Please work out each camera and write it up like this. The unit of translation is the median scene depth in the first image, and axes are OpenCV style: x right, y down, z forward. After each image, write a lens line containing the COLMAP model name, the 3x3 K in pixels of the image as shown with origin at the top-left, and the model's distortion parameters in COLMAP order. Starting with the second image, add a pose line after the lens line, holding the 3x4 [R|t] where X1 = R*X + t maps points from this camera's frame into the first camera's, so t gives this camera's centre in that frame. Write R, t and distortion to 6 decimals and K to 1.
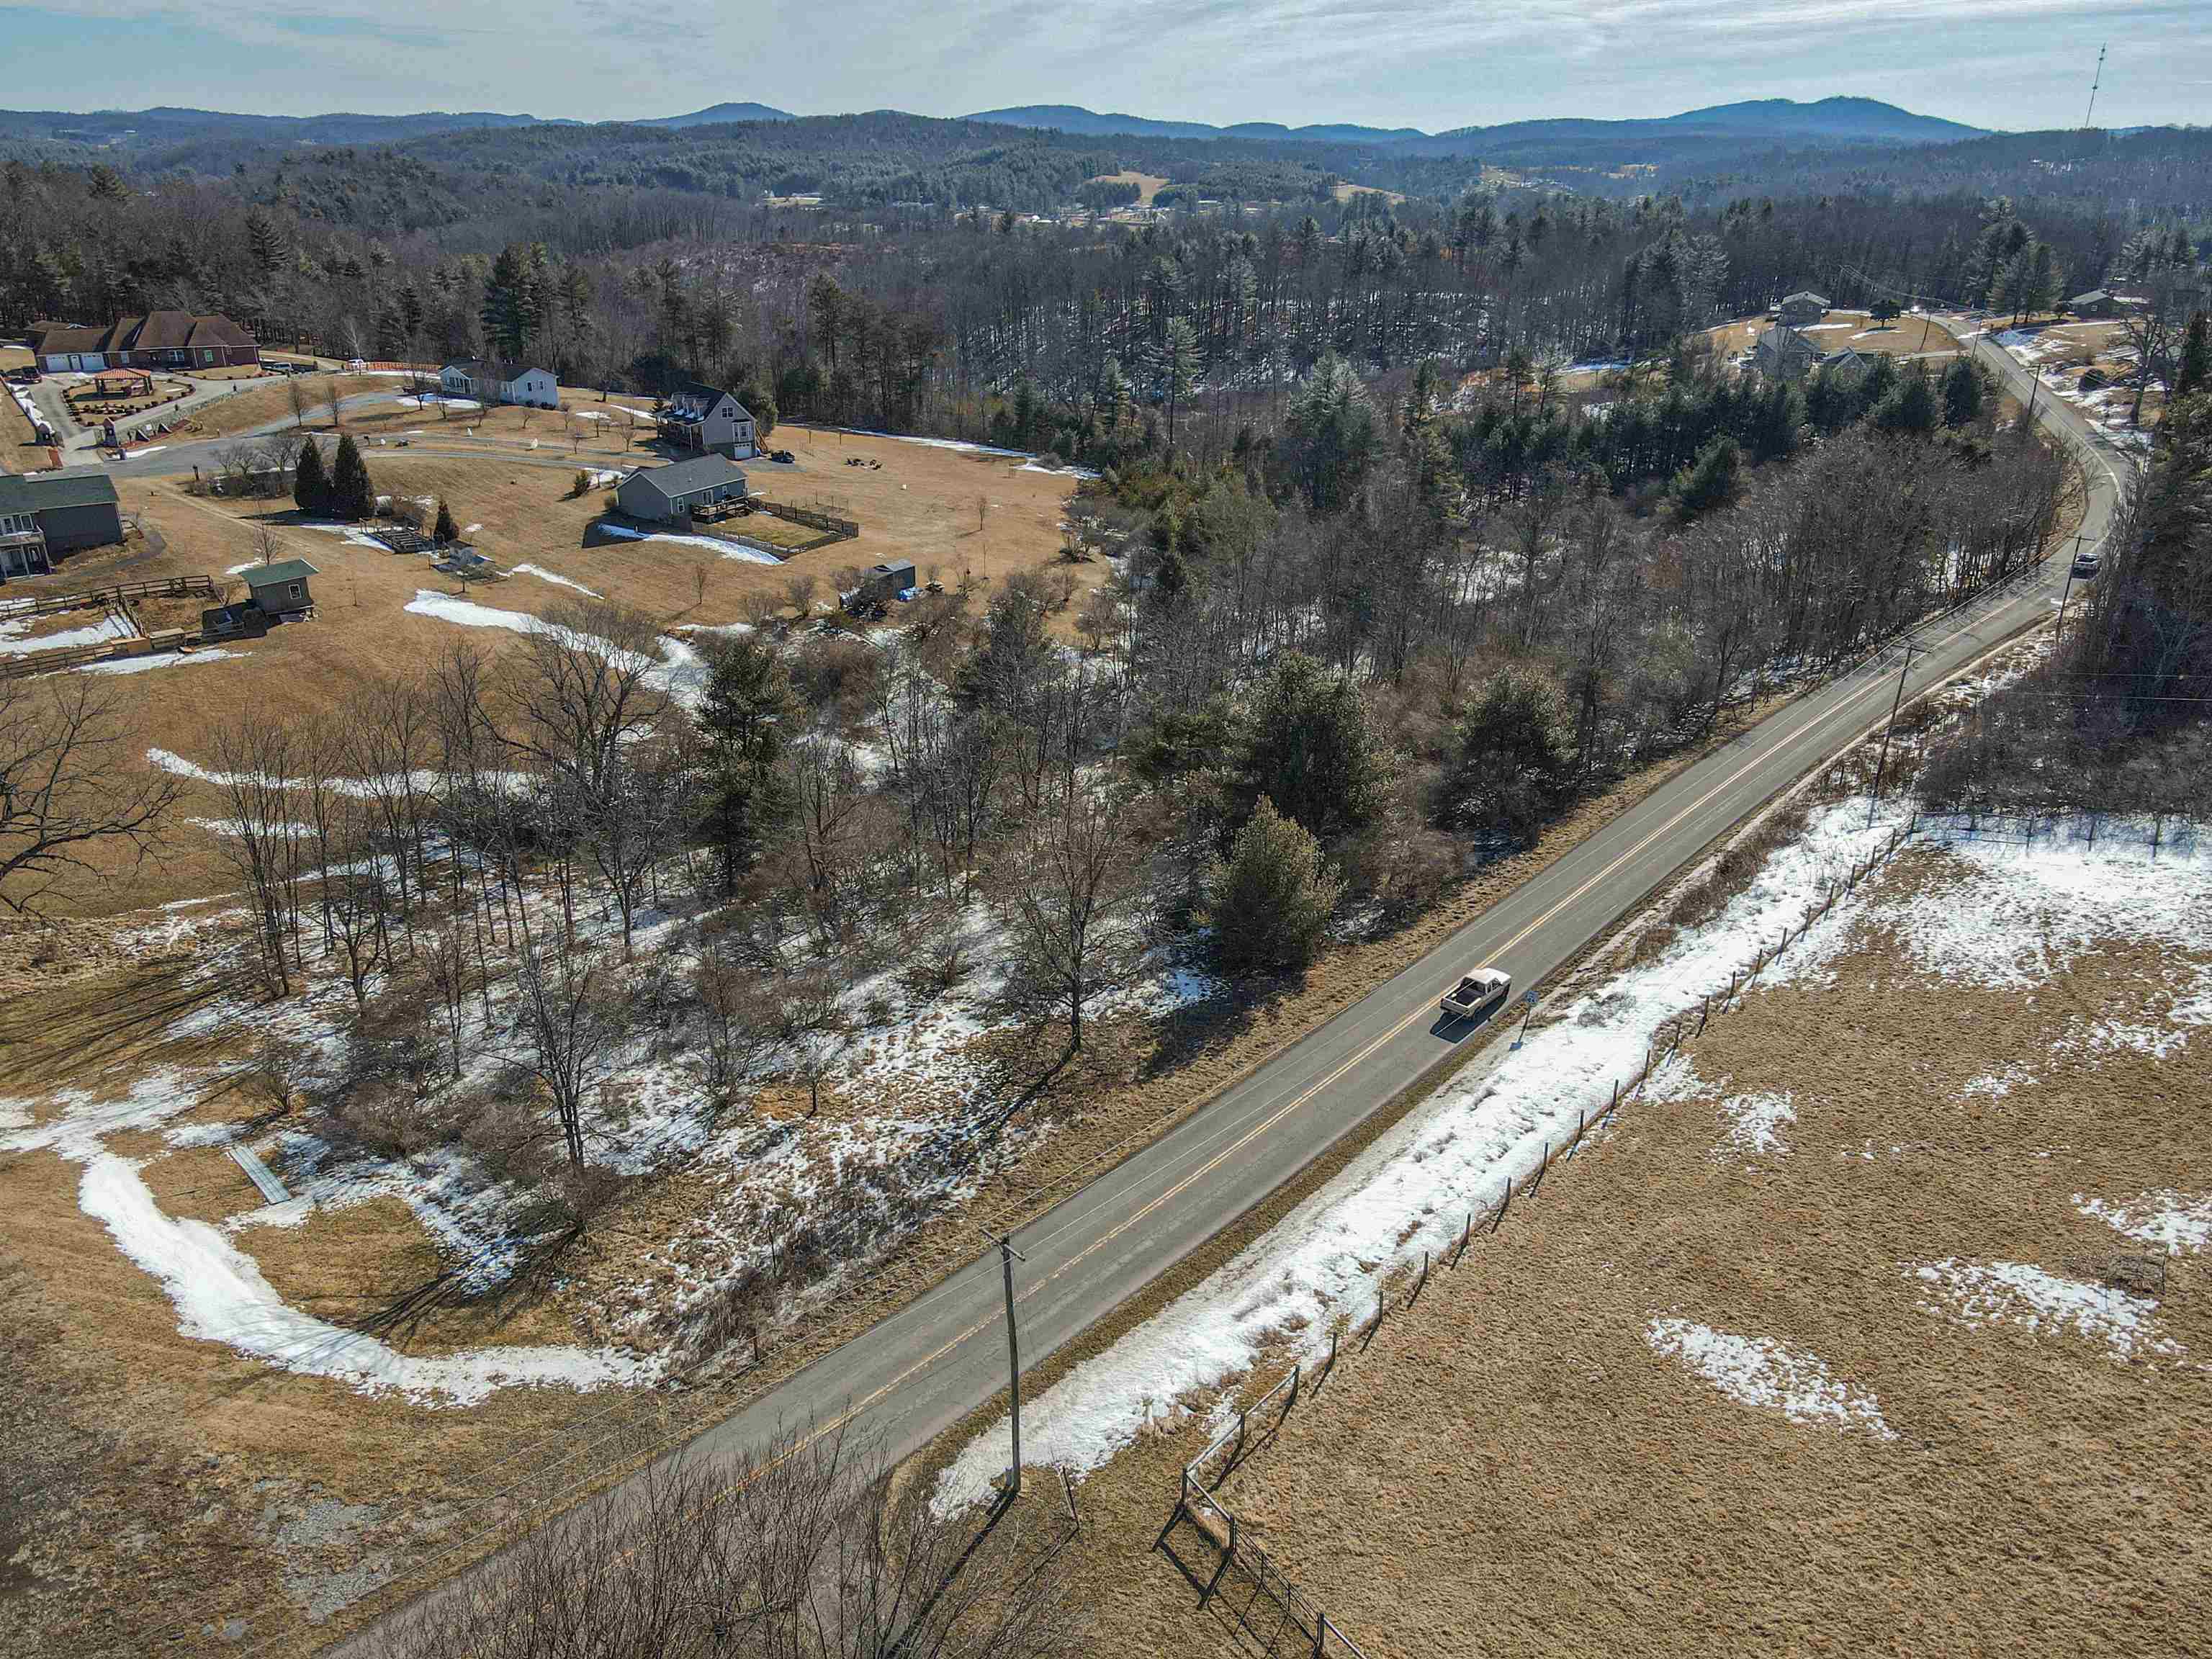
lens RADIAL K [[1617.1, 0, 1101.6], [0, 1617.1, 826.5], [0, 0, 1]] dist [0.017739, 0.006730]
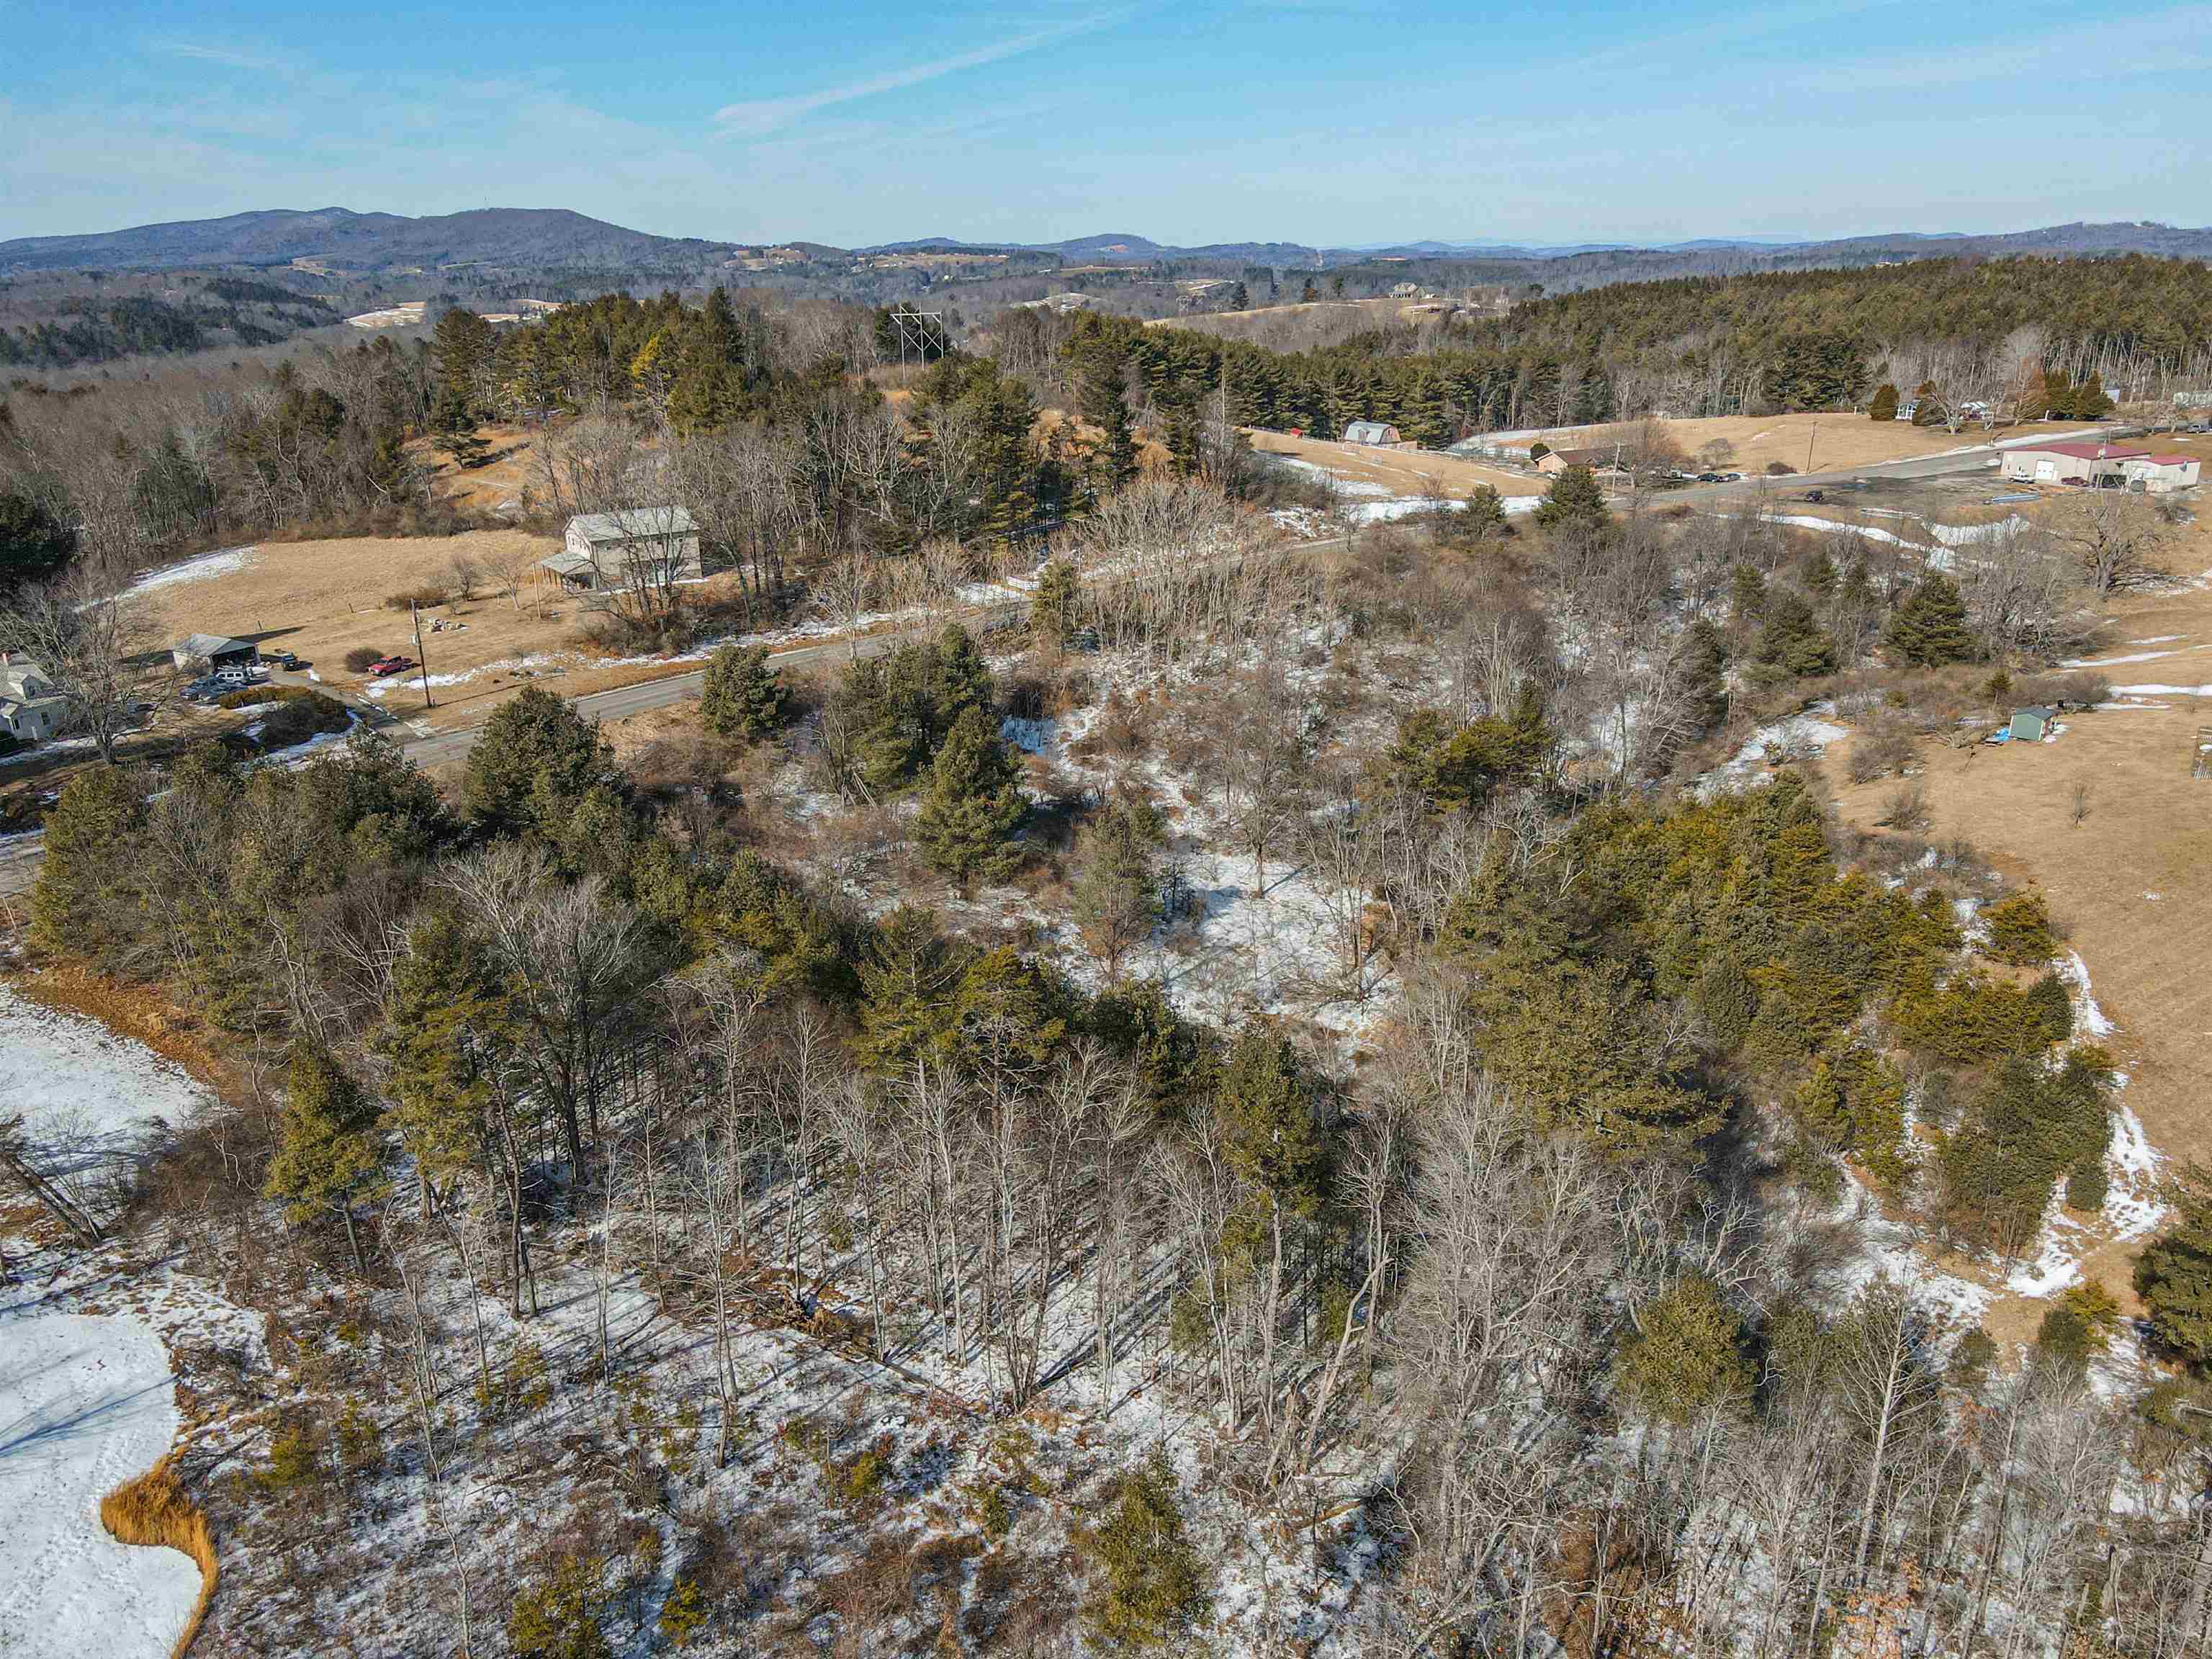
lens RADIAL K [[1617.1, 0, 1101.6], [0, 1617.1, 826.5], [0, 0, 1]] dist [0.017739, 0.006730]
pose [[-0.992283, -0.039825, 0.117422, 0.583801], [0.050004, 0.738061, 0.672878, -1.532004], [-0.113462, 0.673557, -0.730374, 3.542376]]
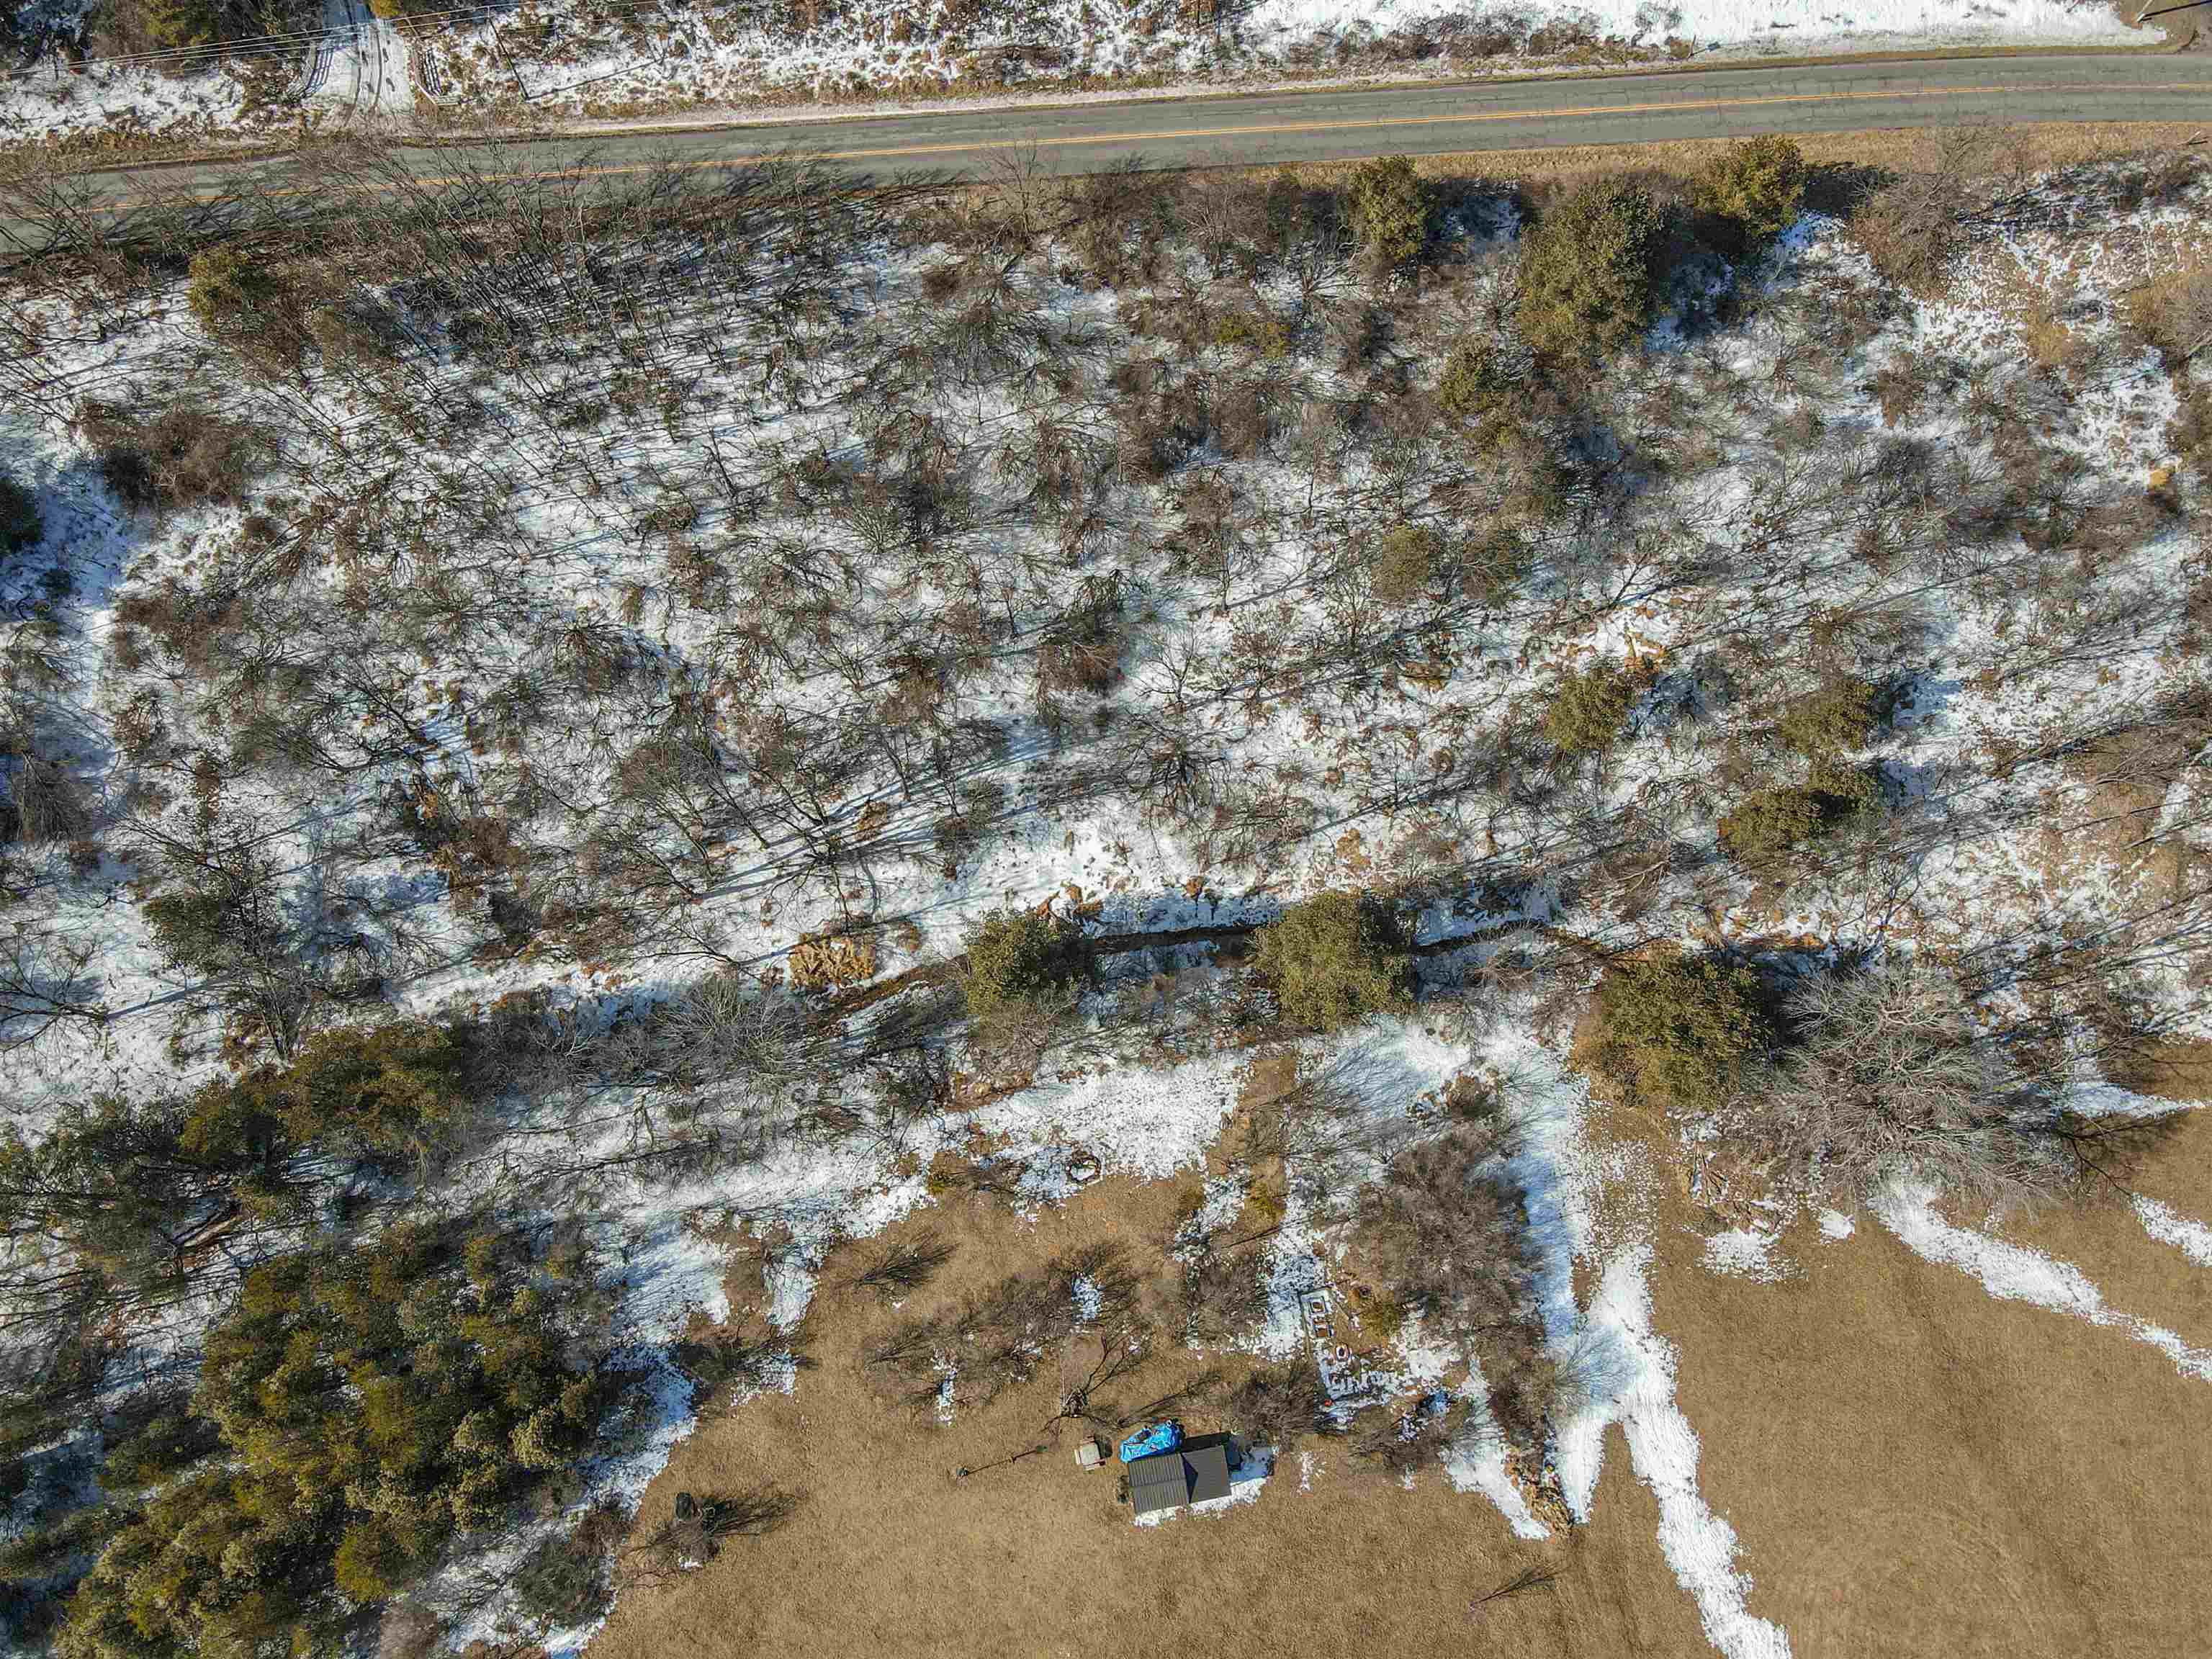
lens RADIAL K [[1617.1, 0, 1101.6], [0, 1617.1, 826.5], [0, 0, 1]] dist [0.017739, 0.006730]
pose [[-0.716907, -0.674485, 0.176393, -0.111342], [0.263015, -0.027345, 0.964404, -1.426166], [-0.645652, 0.737782, 0.197003, 1.422694]]
